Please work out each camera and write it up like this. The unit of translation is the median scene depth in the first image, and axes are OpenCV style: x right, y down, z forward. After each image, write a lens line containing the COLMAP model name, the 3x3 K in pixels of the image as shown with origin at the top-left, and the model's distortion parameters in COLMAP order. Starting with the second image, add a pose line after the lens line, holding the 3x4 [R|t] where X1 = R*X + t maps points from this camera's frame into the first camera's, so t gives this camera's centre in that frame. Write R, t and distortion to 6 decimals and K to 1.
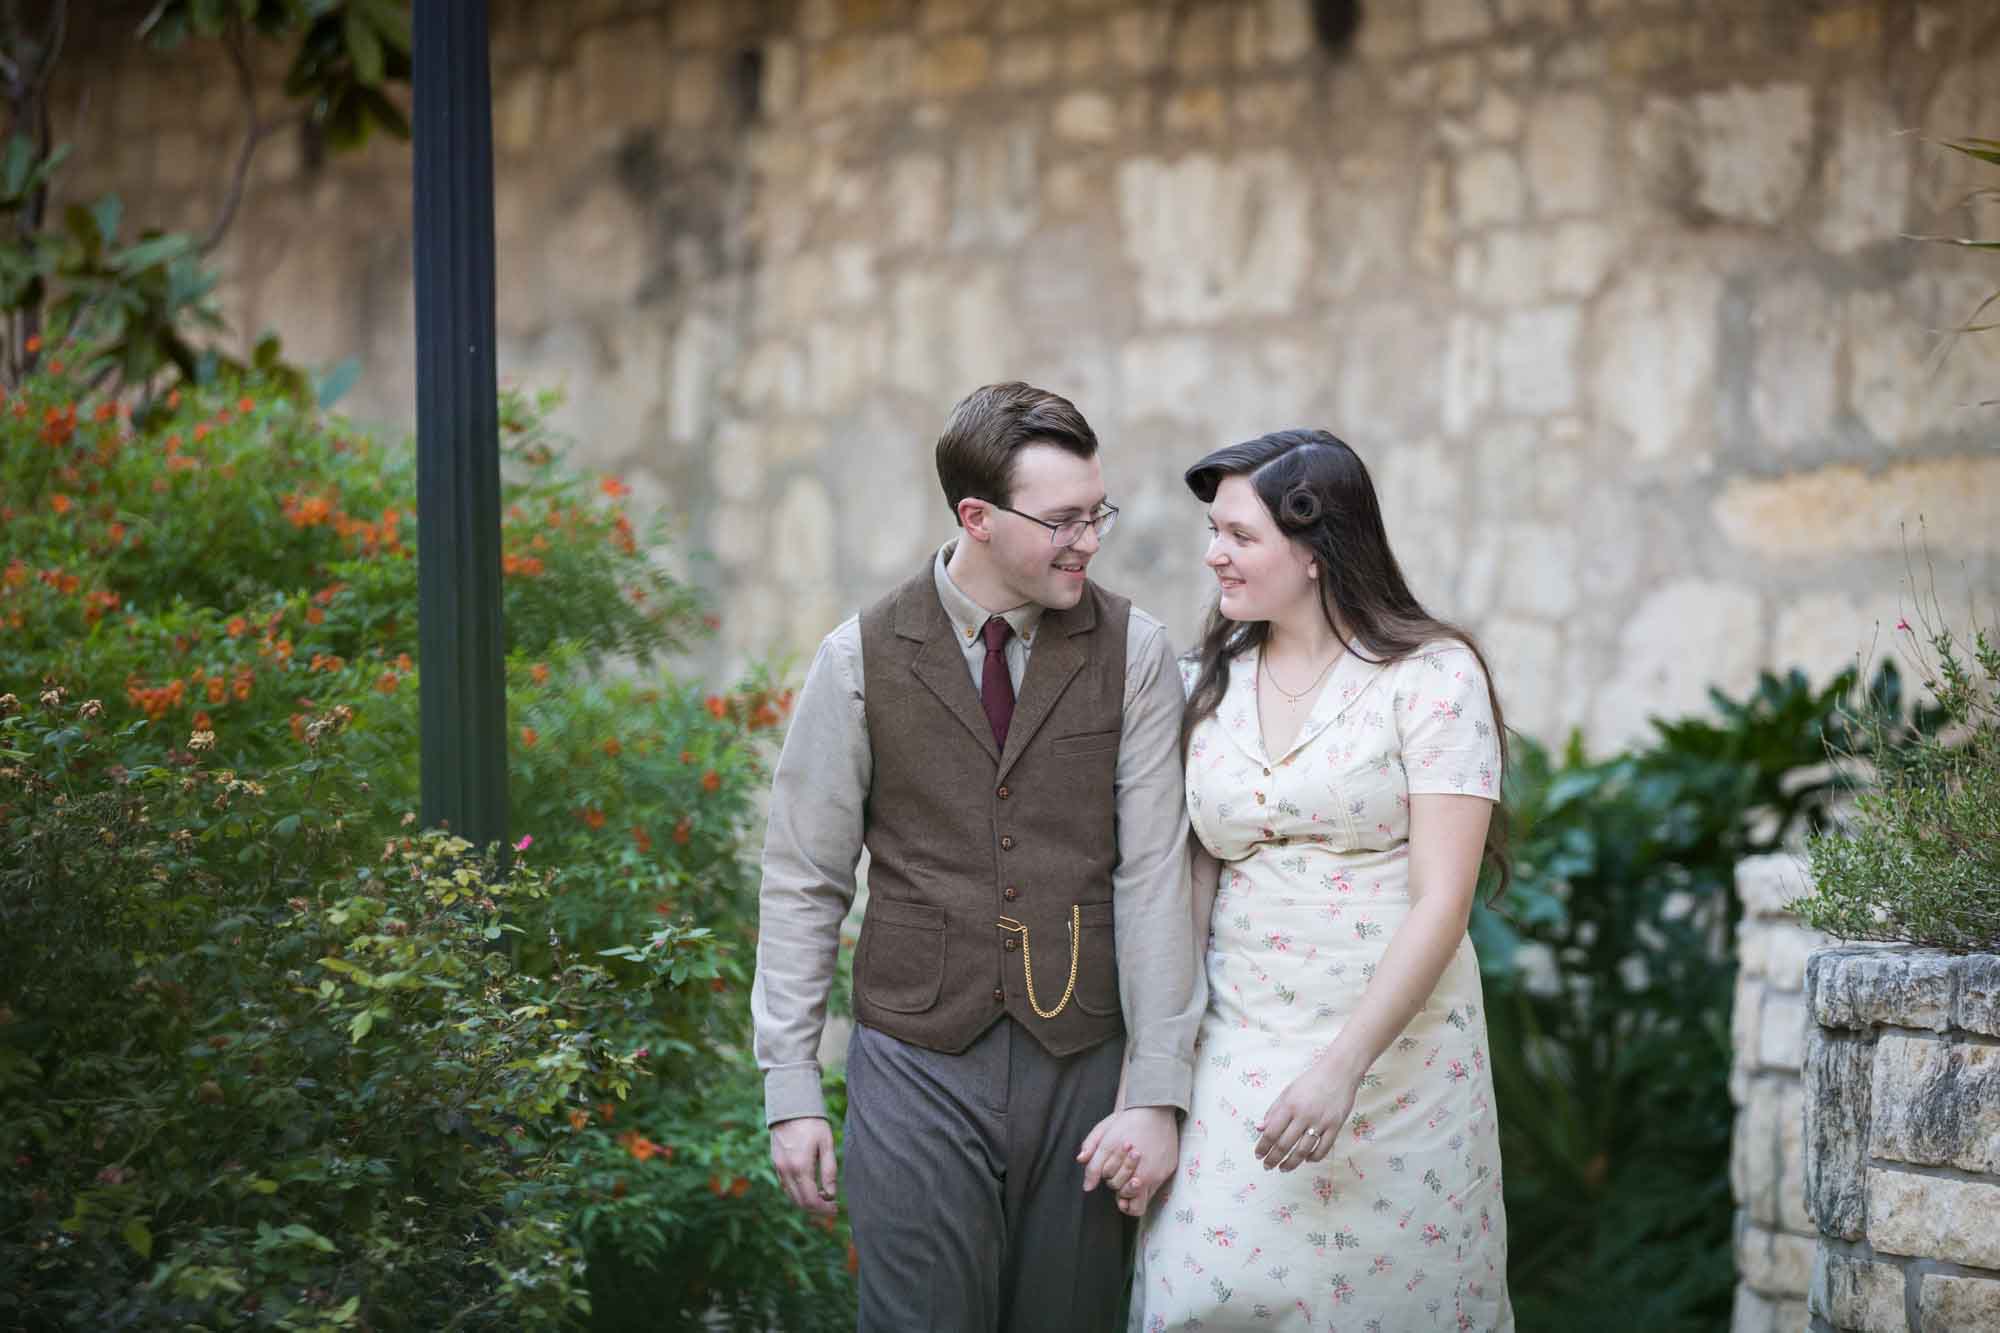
lens RADIAL K [[9371.9, 0, 992.9], [0, 9371.9, 663.3], [0, 0, 1]] dist [0.622573, 0.000000]
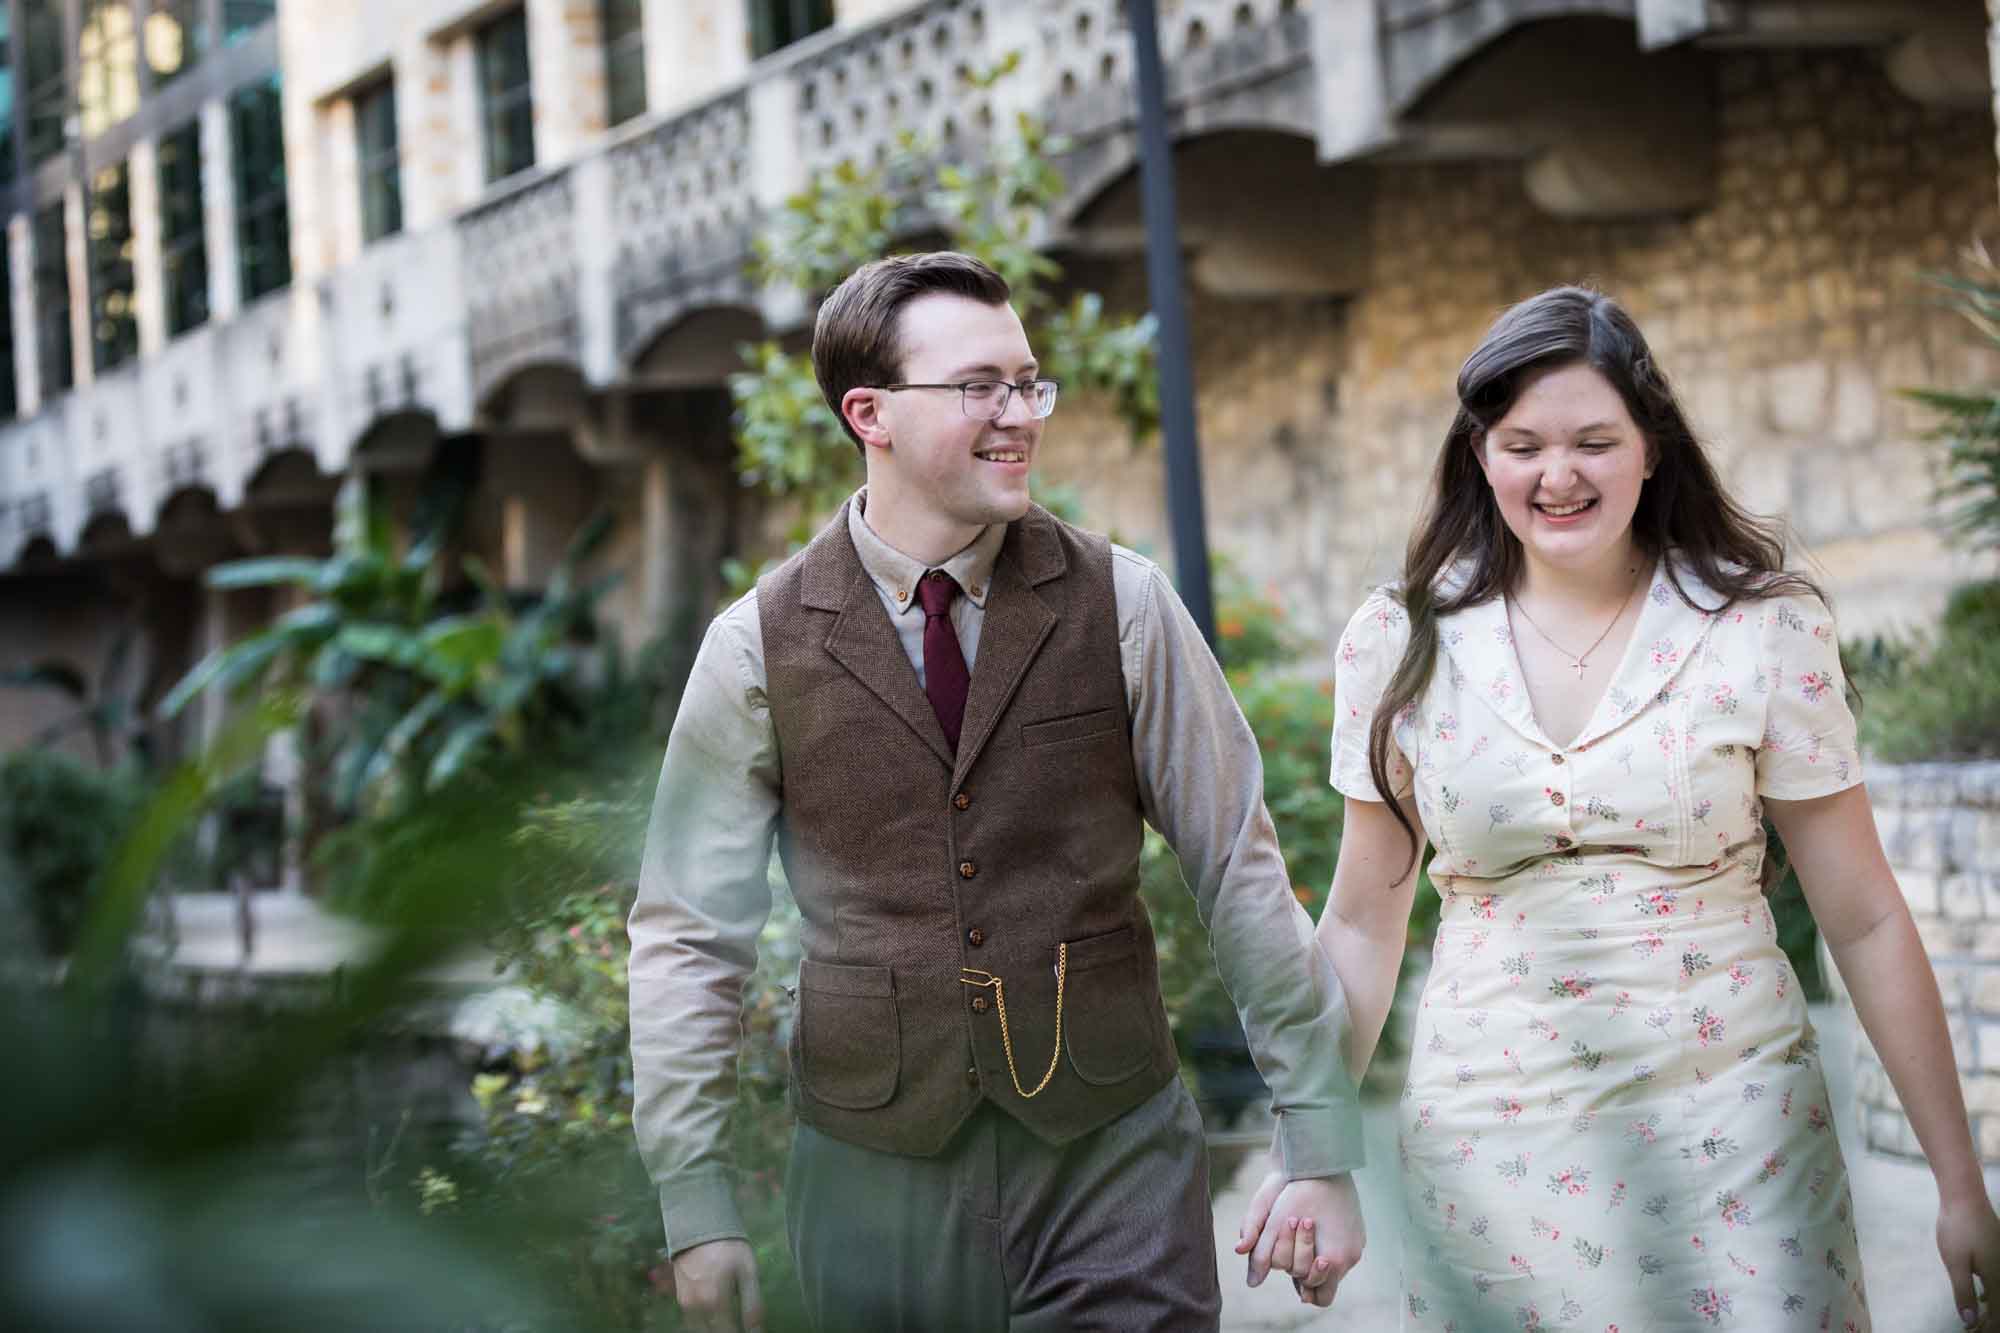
lens RADIAL K [[3934.0, 0, 990.0], [0, 3934.0, 684.0], [0, 0, 1]] dist [-0.042384, 0.000000]
pose [[0.989745, -0.067399, -0.125943, 0.006571], [0.067666, 0.997706, -0.002162, 0.000769], [0.125800, -0.006382, 0.992035, 0.102689]]
